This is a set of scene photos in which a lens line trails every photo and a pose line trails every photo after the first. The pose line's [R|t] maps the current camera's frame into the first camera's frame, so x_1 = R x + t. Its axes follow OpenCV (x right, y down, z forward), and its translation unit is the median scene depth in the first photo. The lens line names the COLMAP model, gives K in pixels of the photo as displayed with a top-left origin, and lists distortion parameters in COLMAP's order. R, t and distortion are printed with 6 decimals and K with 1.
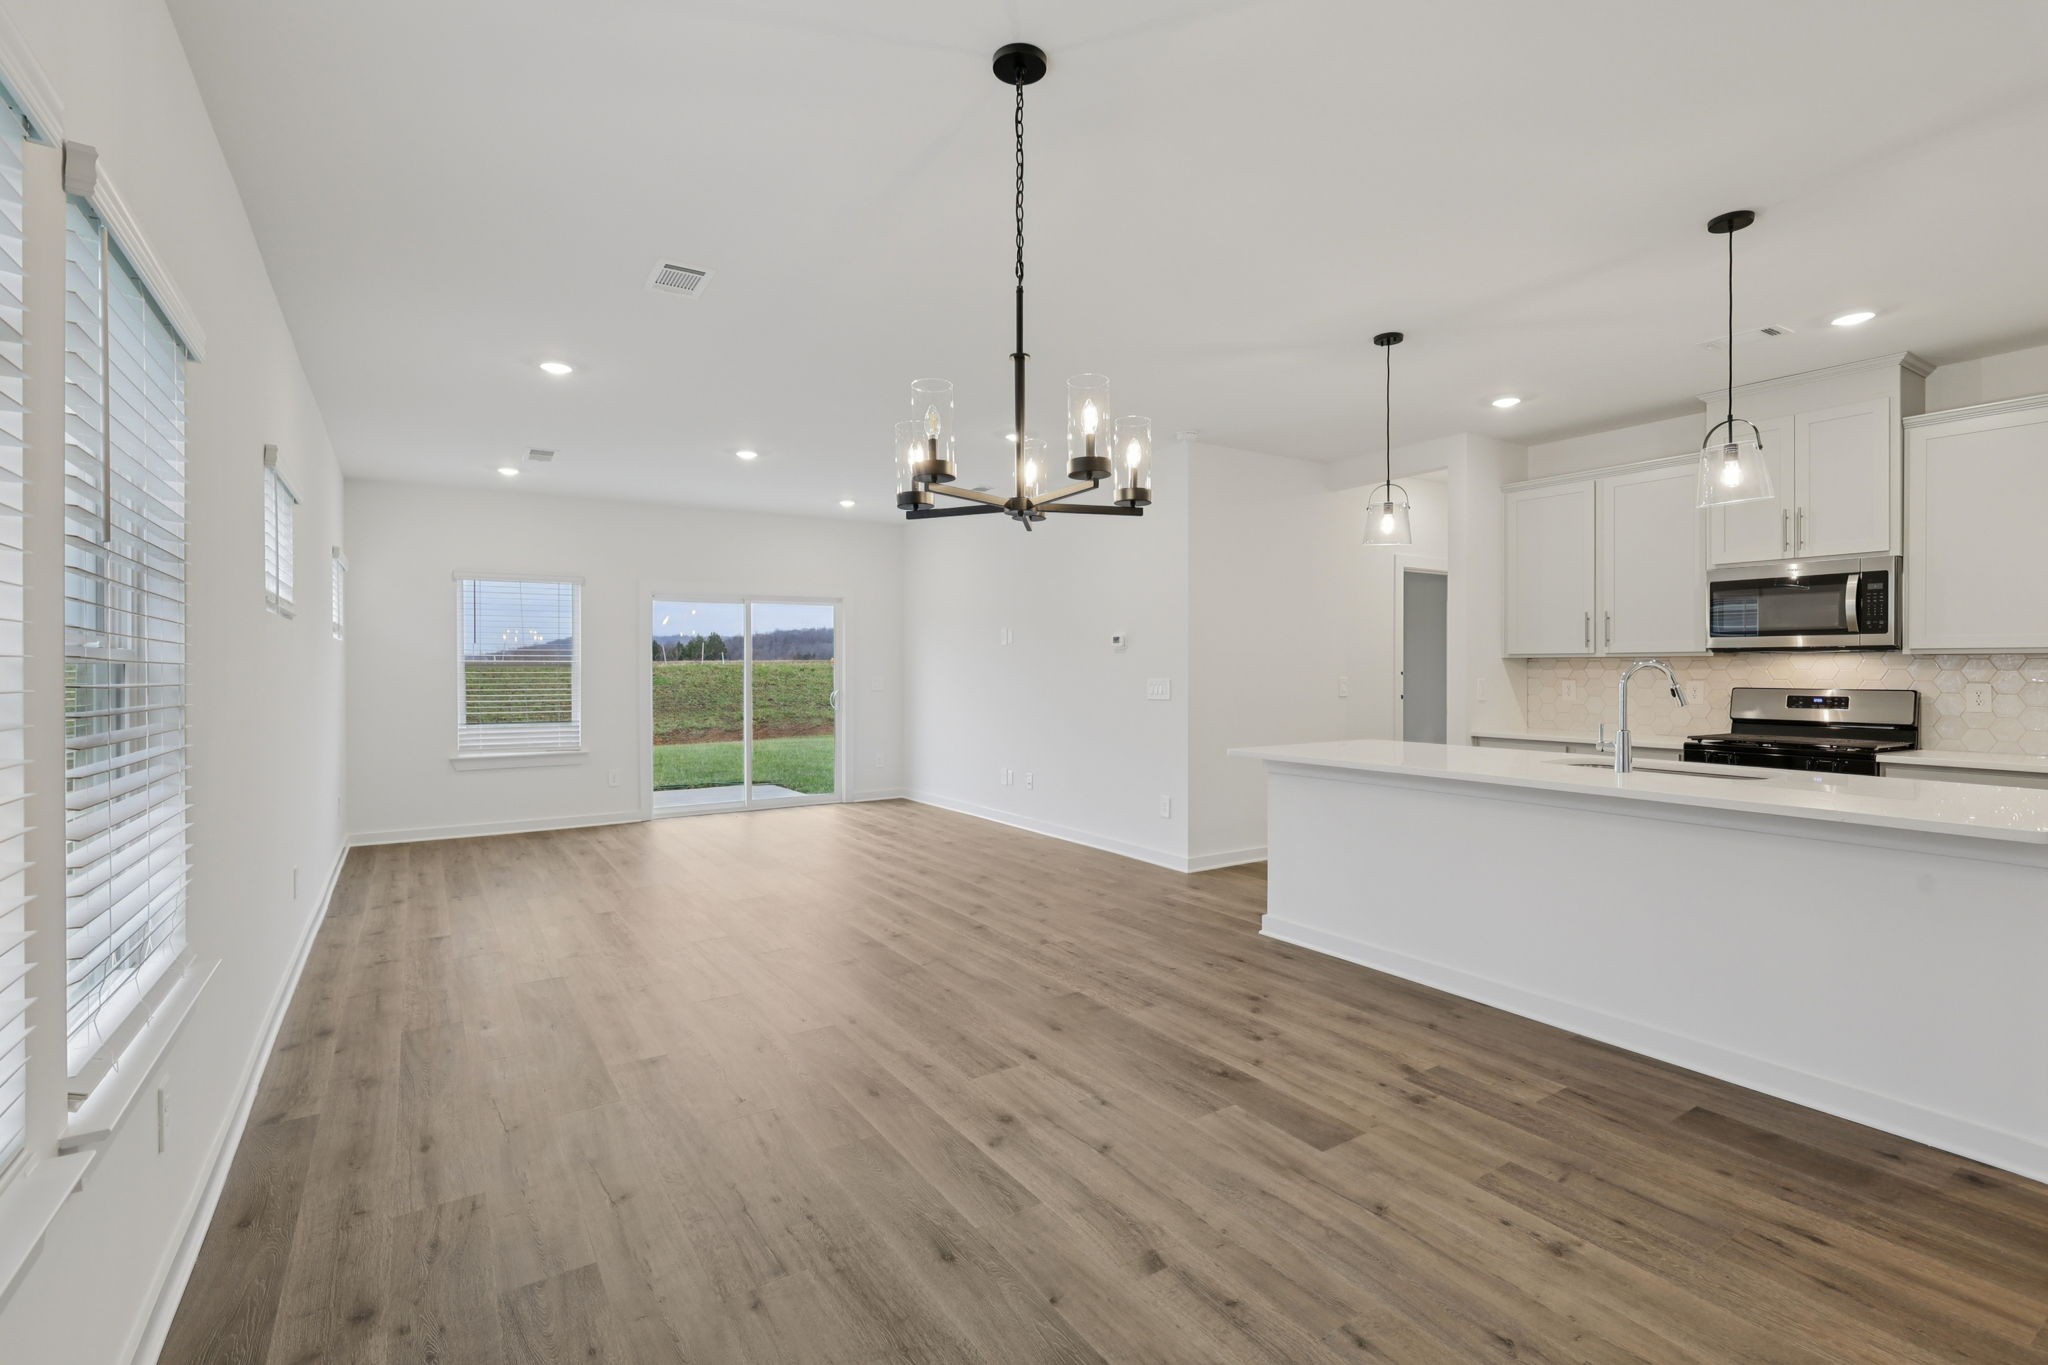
lens RADIAL K [[941.6, 0, 1028.5], [0, 941.6, 676.7], [0, 0, 1]] dist [0.000525, 0.000094]
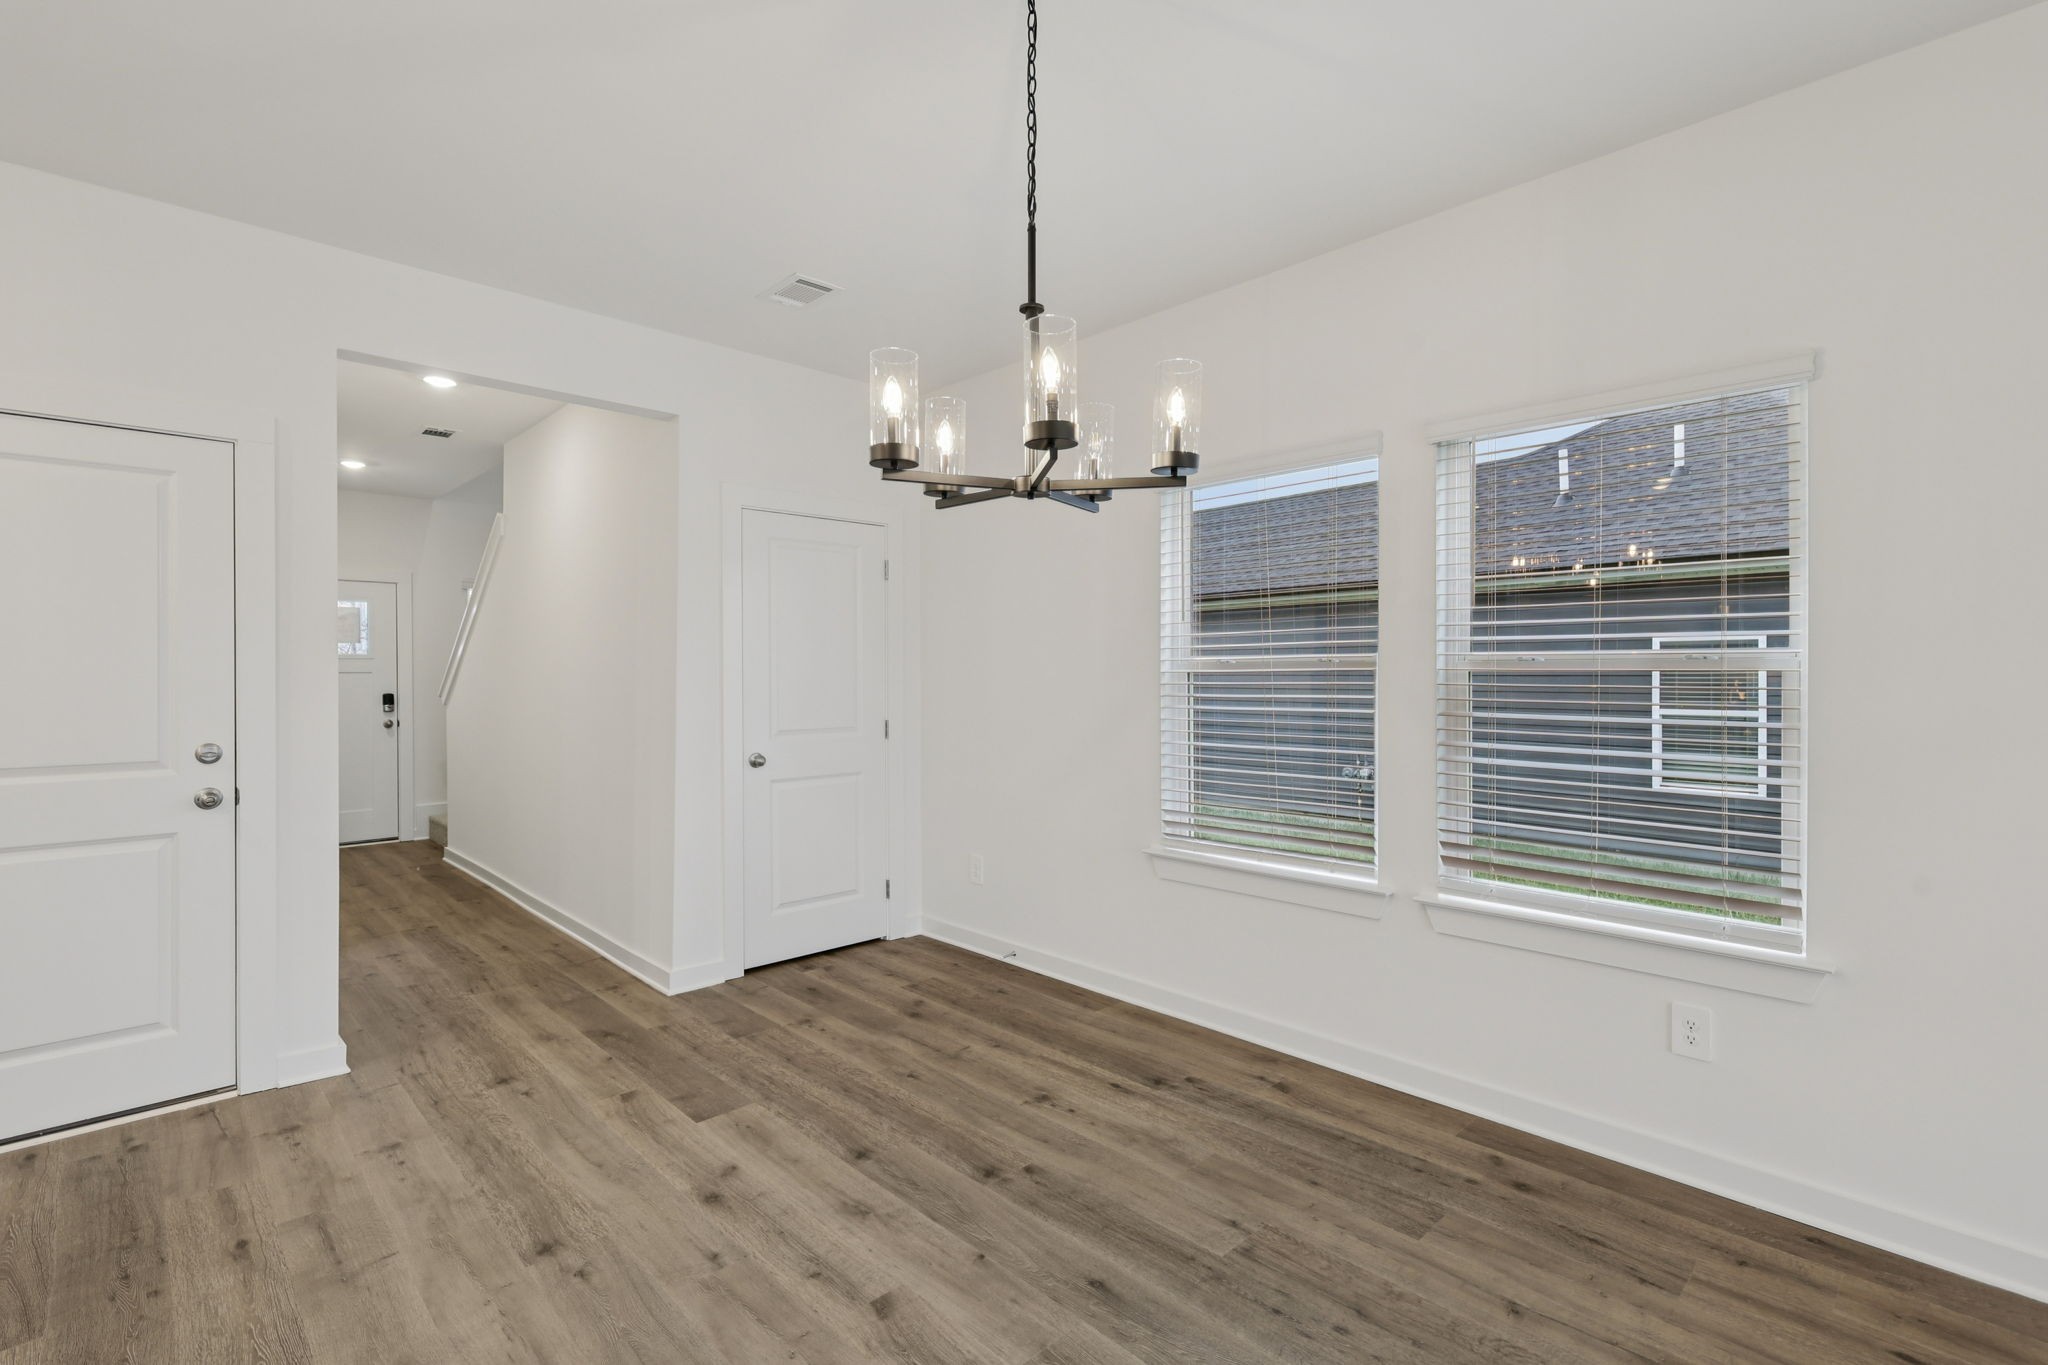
lens RADIAL K [[941.6, 0, 1028.5], [0, 941.6, 676.7], [0, 0, 1]] dist [0.000525, 0.000094]
pose [[-0.981605, 0.005641, -0.190841, 0.108882], [0.002814, 0.999882, 0.015081, -0.016433], [0.190903, 0.014267, -0.981505, 1.273484]]
